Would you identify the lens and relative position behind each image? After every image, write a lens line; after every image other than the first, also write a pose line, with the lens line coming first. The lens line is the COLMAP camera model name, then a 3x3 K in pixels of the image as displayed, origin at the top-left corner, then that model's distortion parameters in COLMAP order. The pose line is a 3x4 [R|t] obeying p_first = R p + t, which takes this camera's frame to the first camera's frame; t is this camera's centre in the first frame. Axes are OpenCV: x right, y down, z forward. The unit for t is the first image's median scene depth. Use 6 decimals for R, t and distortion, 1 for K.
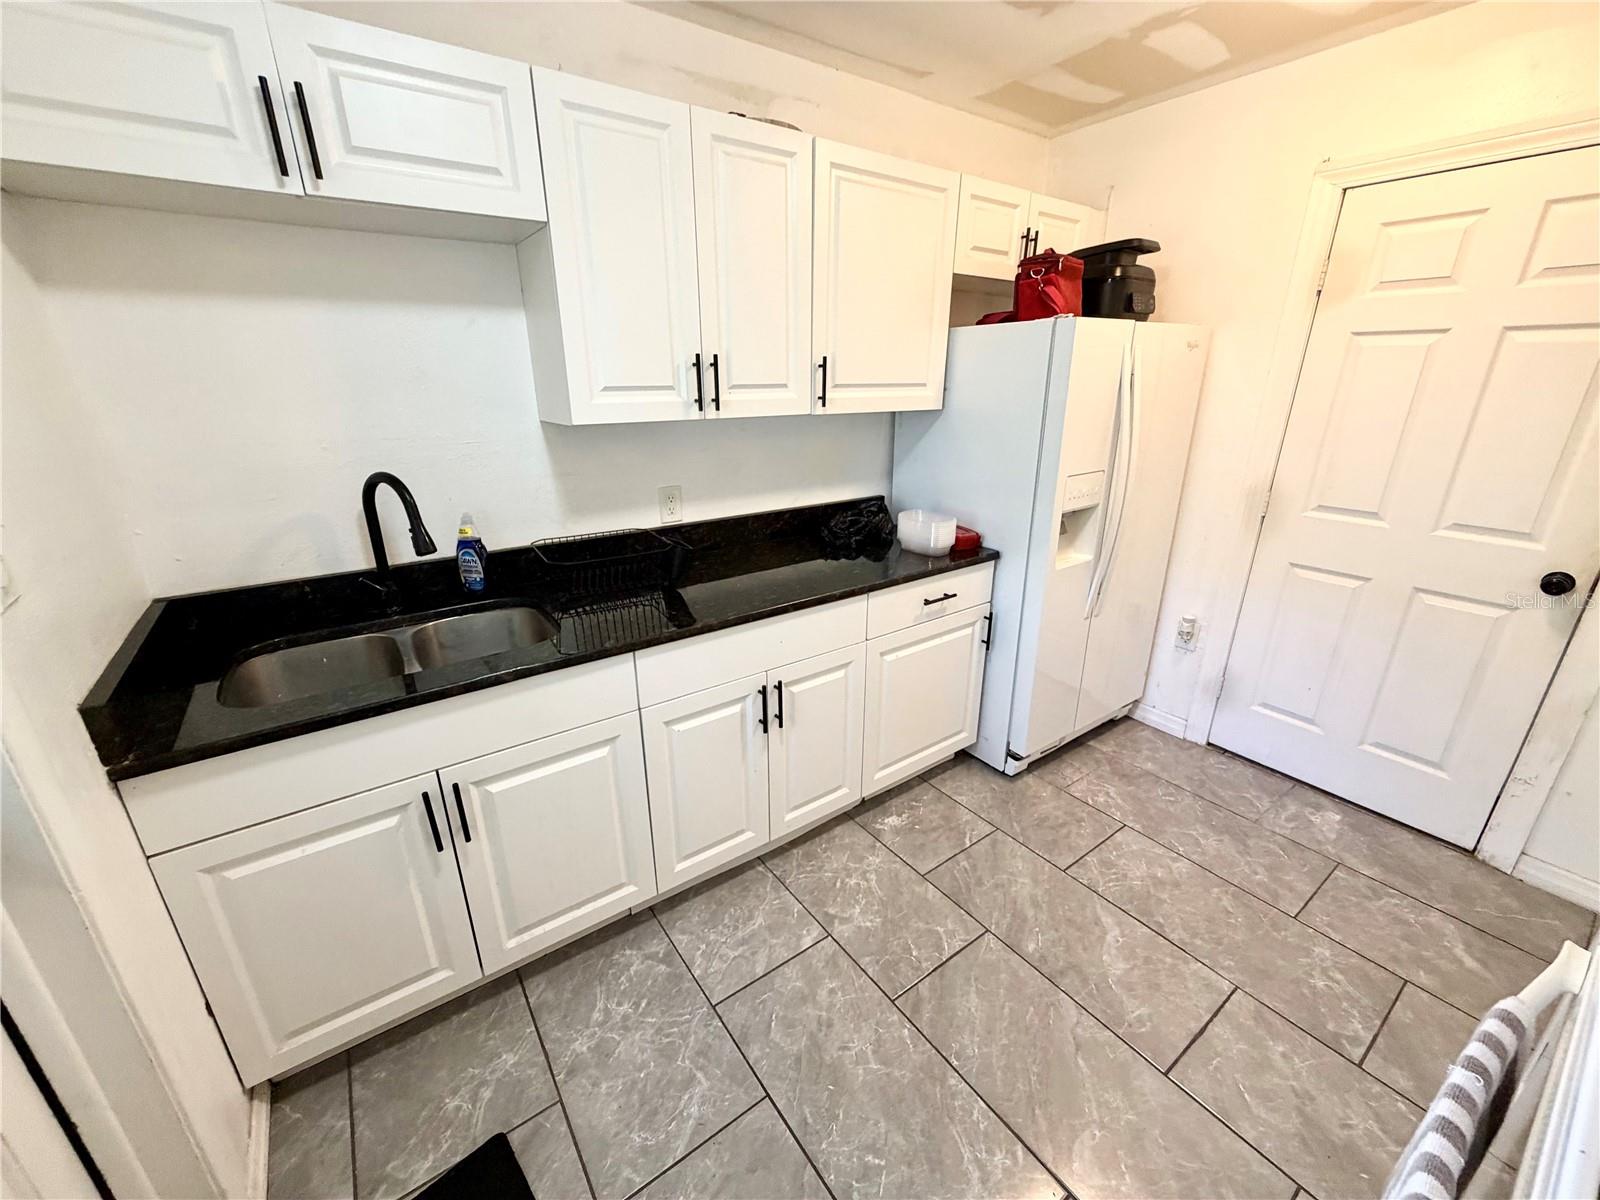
lens RADIAL K [[639.3, 0, 795.5], [0, 639.3, 598.7], [0, 0, 1]] dist [0.002839, -0.000915]
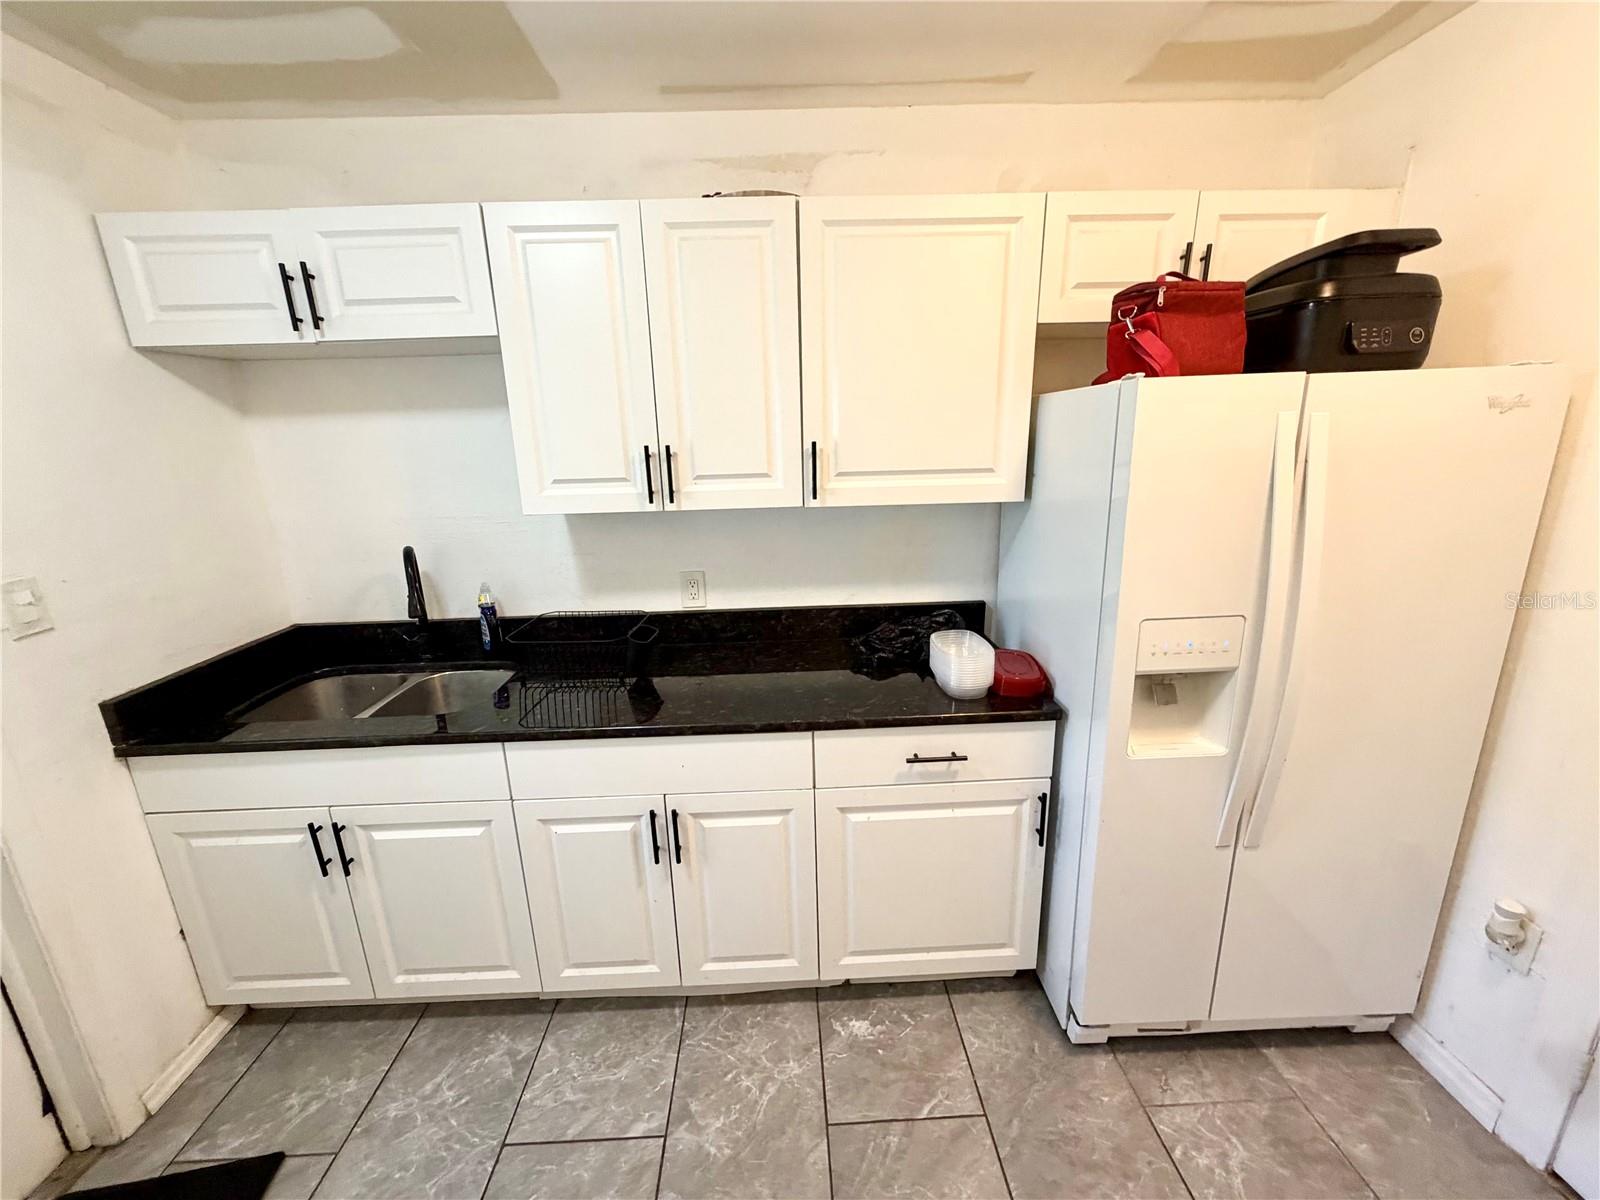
lens RADIAL K [[639.3, 0, 795.0], [0, 639.3, 598.8], [0, 0, 1]] dist [0.002839, -0.000915]
pose [[0.831425, 0.122369, -0.541994, 0.526060], [-0.161060, 0.986645, -0.024308, -0.154051], [0.531781, 0.107504, 0.840031, 0.308080]]
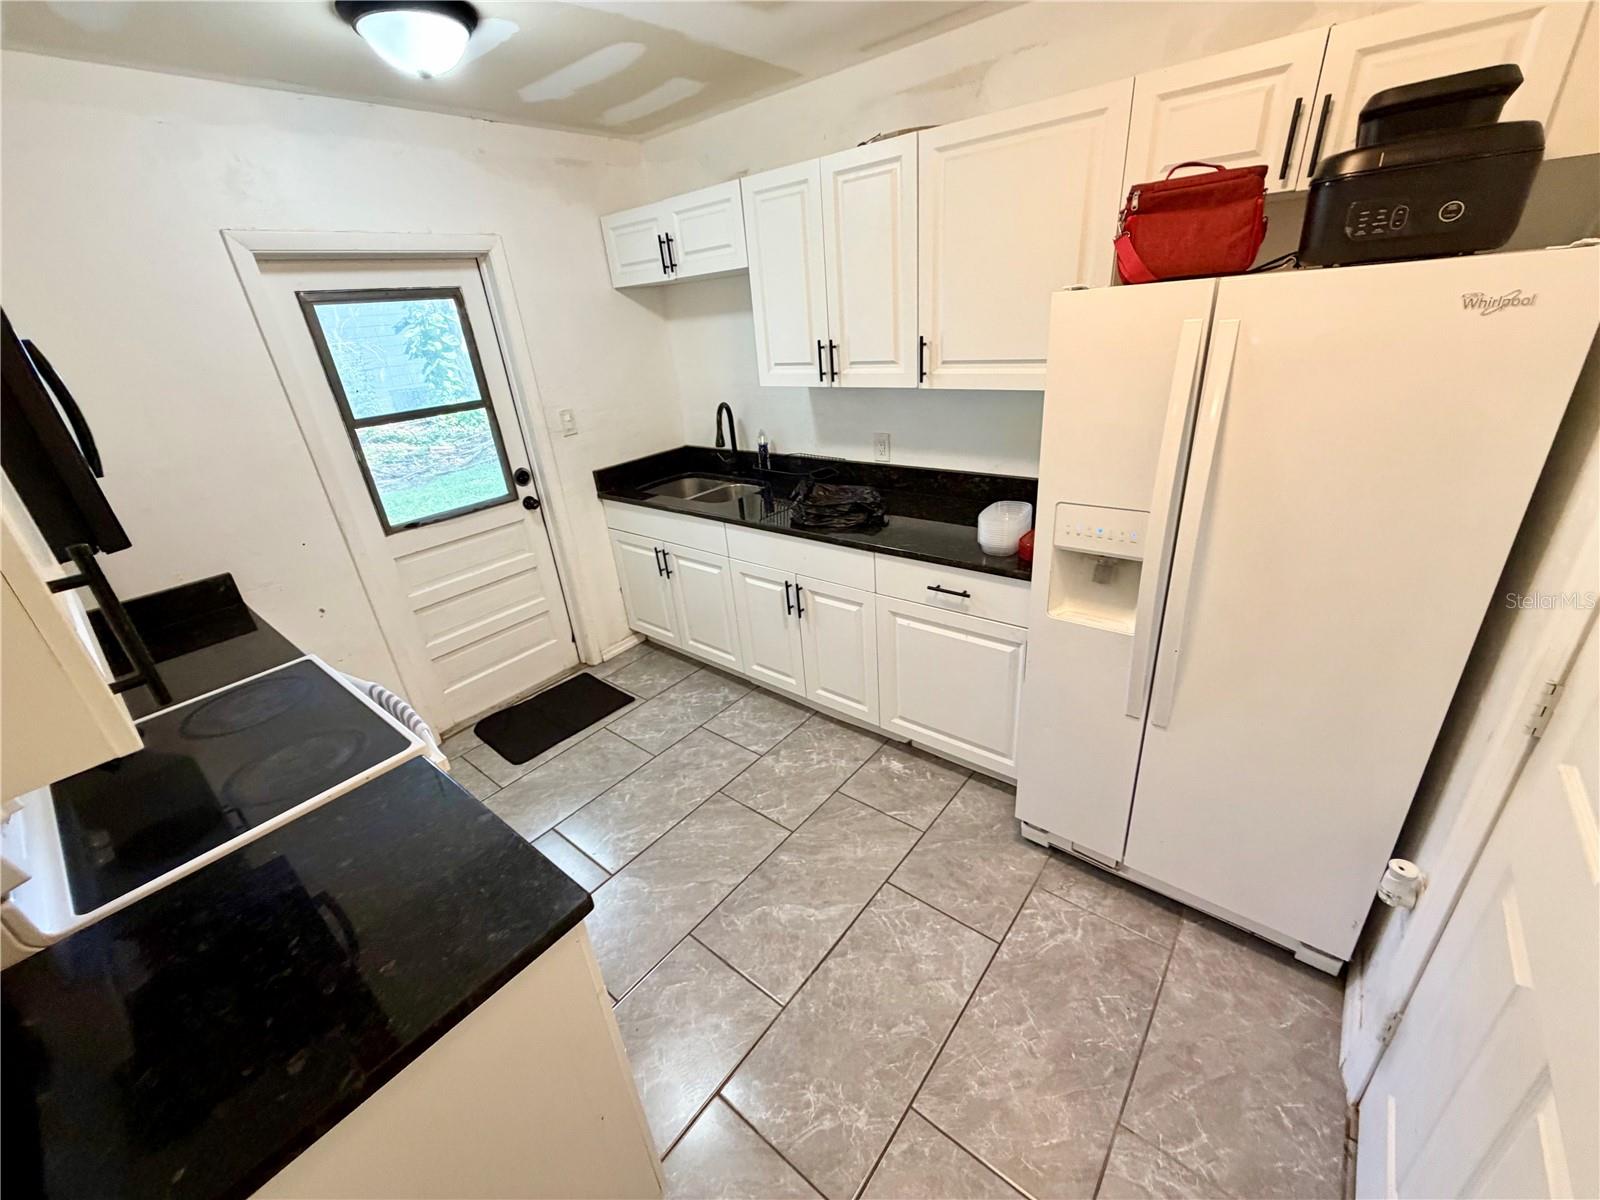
lens RADIAL K [[639.3, 0, 795.1], [0, 639.3, 598.3], [0, 0, 1]] dist [0.002839, -0.000915]
pose [[0.257832, 0.385556, -0.885928, 1.168061], [-0.244706, 0.913093, 0.326161, -0.283085], [0.934688, 0.132697, 0.329772, 0.514857]]
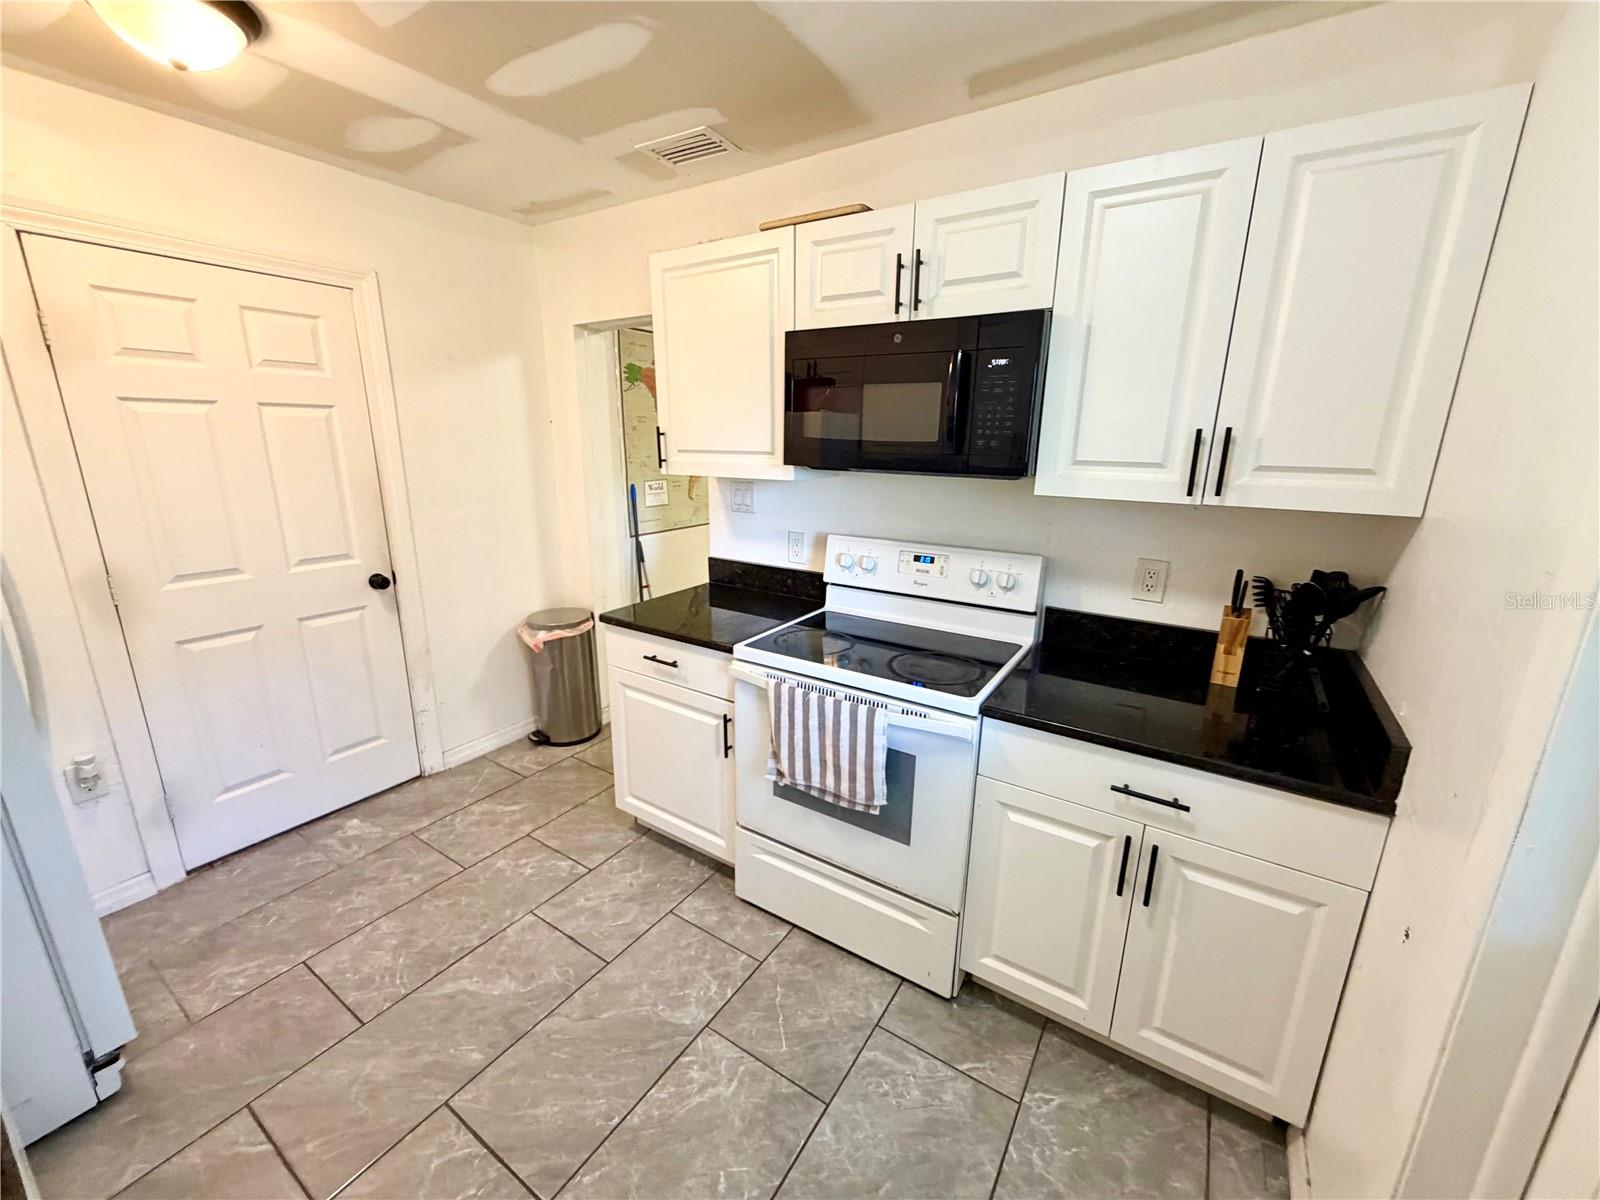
lens RADIAL K [[639.3, 0, 793.7], [0, 639.3, 599.6], [0, 0, 1]] dist [0.002839, -0.000915]
pose [[-0.359718, -0.233309, 0.903421, -0.433300], [0.304441, 0.885897, 0.350004, -0.198181], [-0.881997, 0.400941, -0.247644, 0.526076]]
